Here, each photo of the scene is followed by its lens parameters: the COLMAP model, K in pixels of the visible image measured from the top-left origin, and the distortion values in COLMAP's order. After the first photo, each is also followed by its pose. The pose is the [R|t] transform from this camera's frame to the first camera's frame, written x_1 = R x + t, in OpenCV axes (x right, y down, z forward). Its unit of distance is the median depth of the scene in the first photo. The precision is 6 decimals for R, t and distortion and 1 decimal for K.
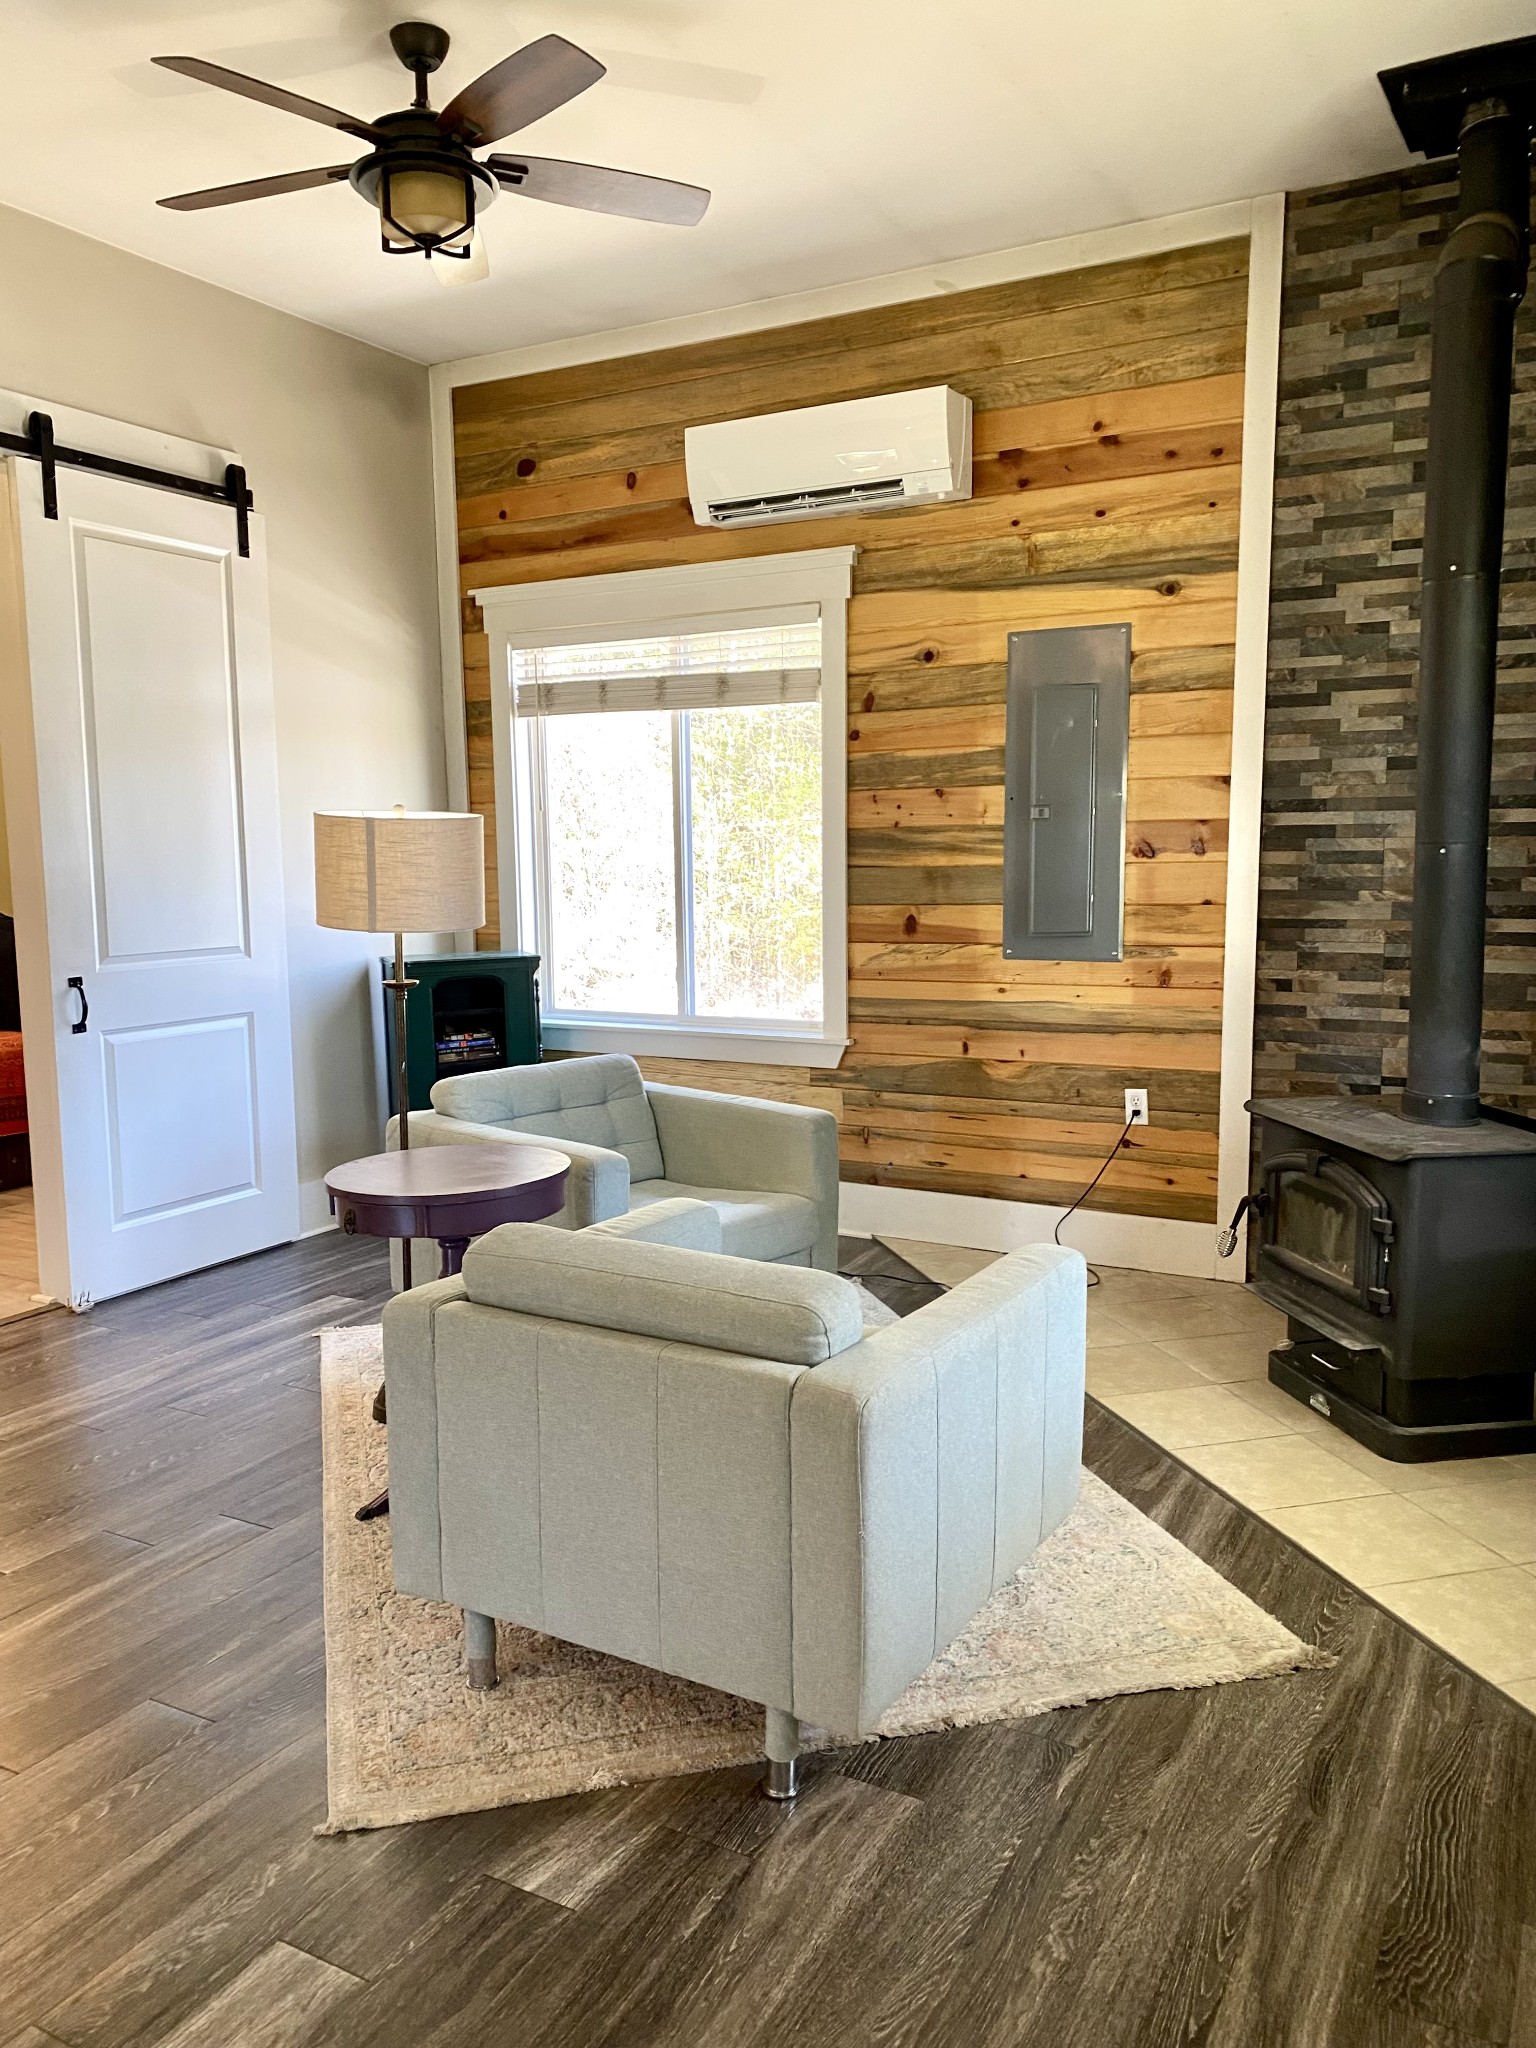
lens RADIAL K [[1566.3, 0, 744.1], [0, 1566.3, 1032.3], [0, 0, 1]] dist [0.032597, -0.027726]
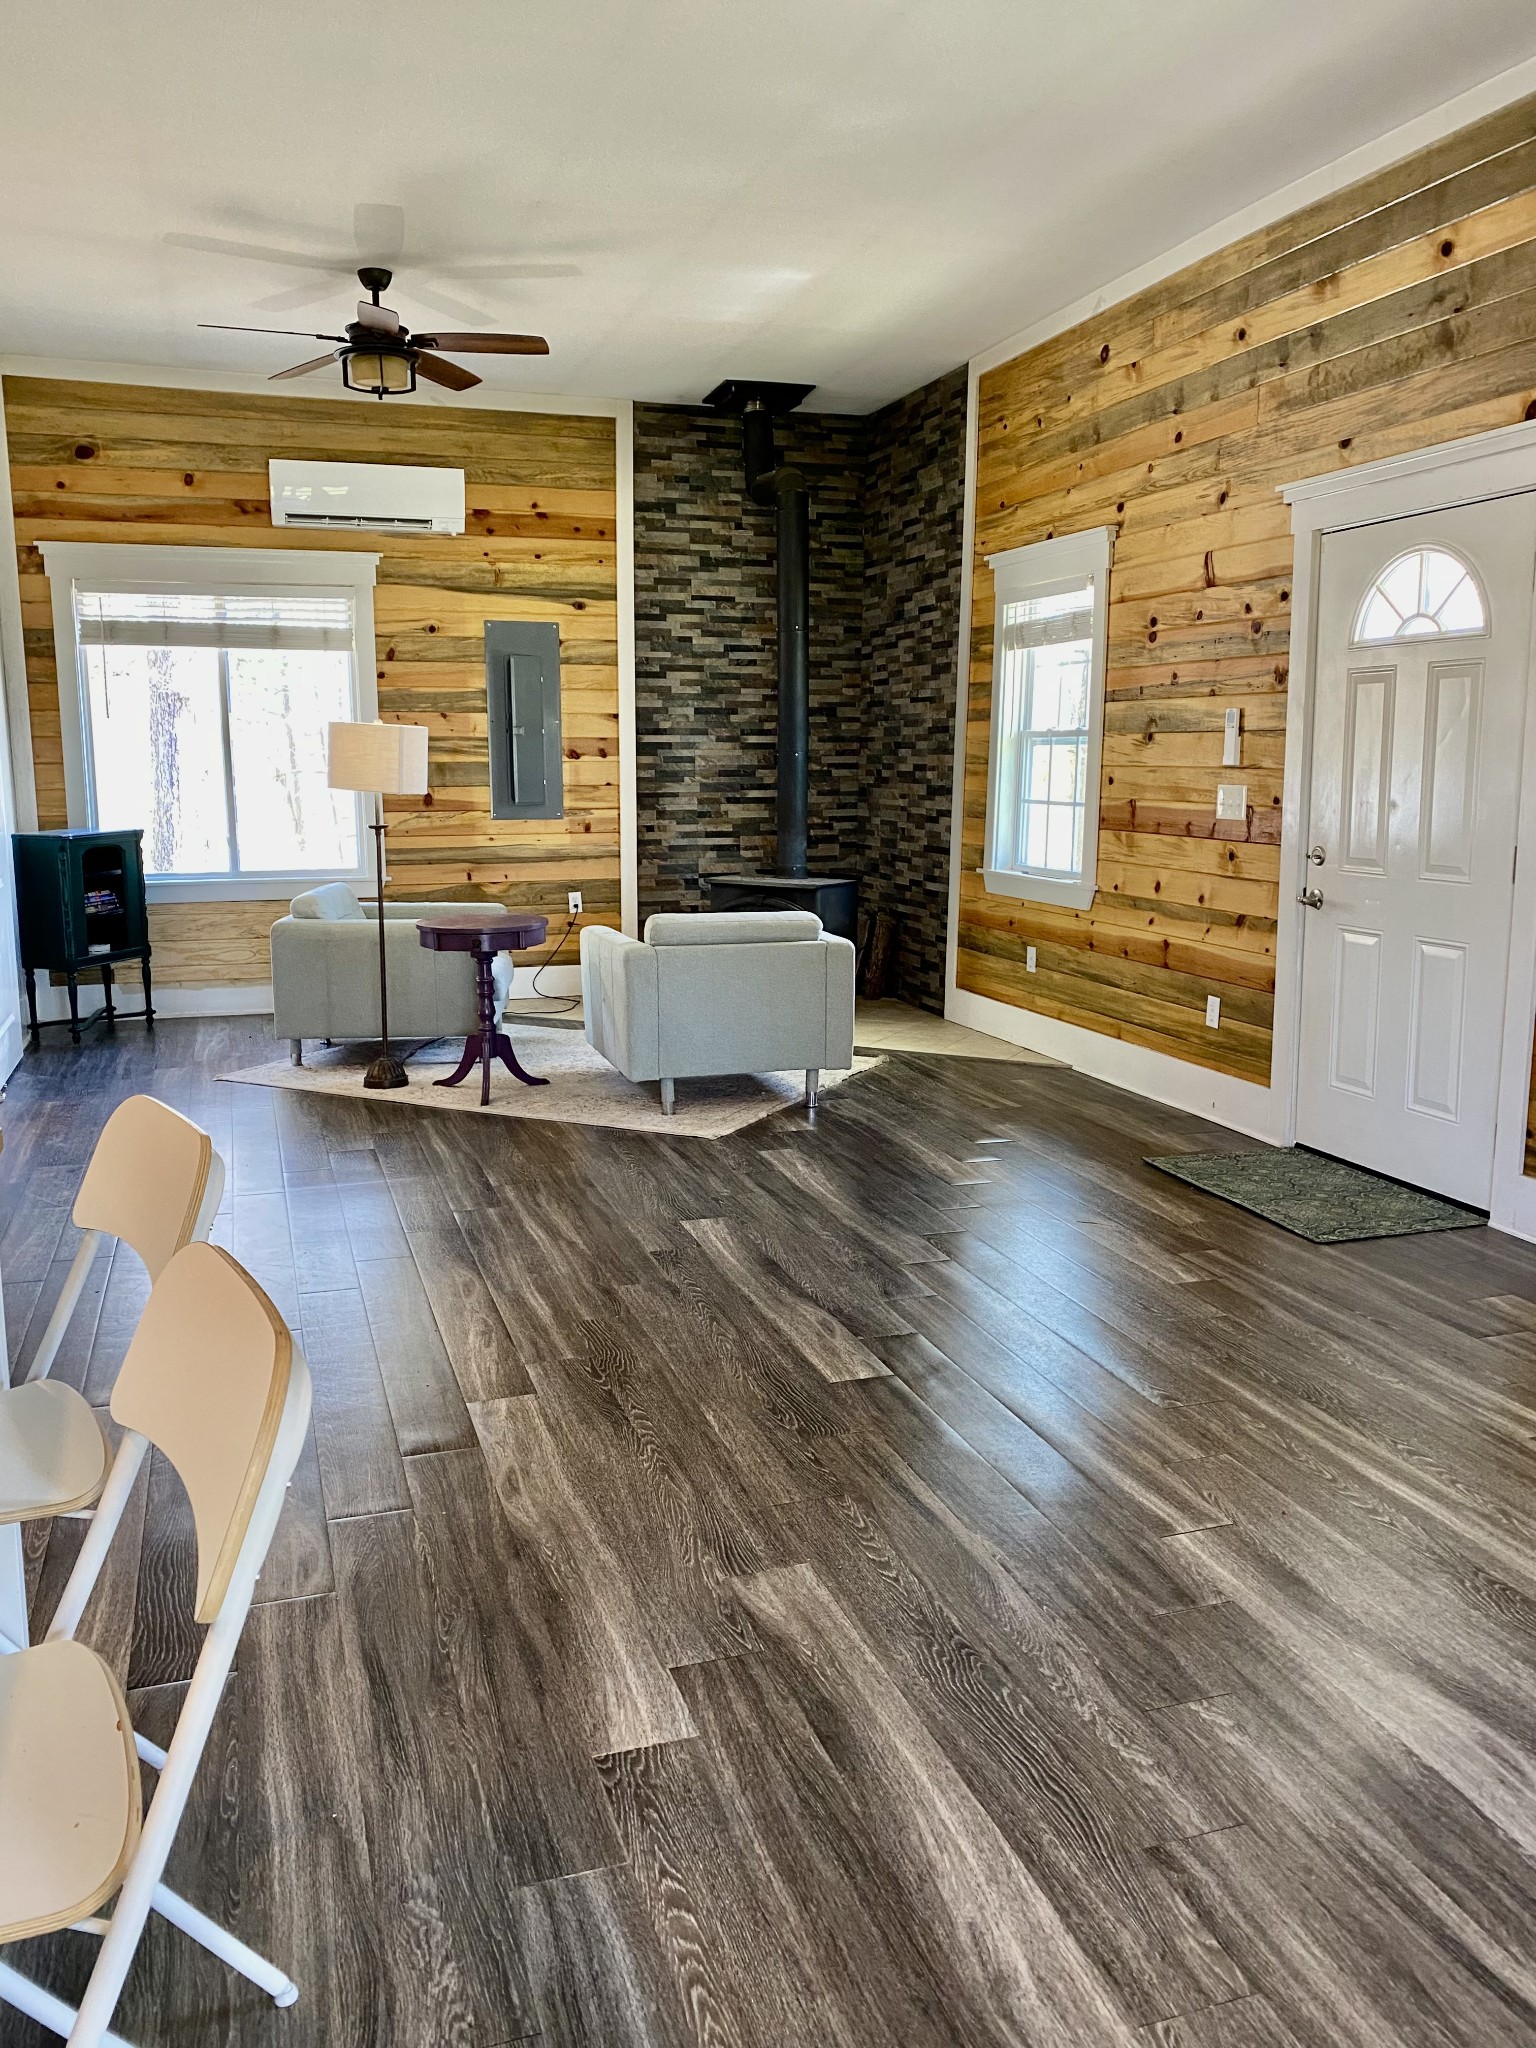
lens RADIAL K [[1561.3, 0, 759.4], [0, 1561.3, 1019.6], [0, 0, 1]] dist [0.096271, -0.235861]
pose [[0.670633, -0.113220, 0.733098, -0.957742], [0.082378, 0.993538, 0.078084, 0.061295], [-0.737201, 0.008026, 0.675626, -0.348705]]
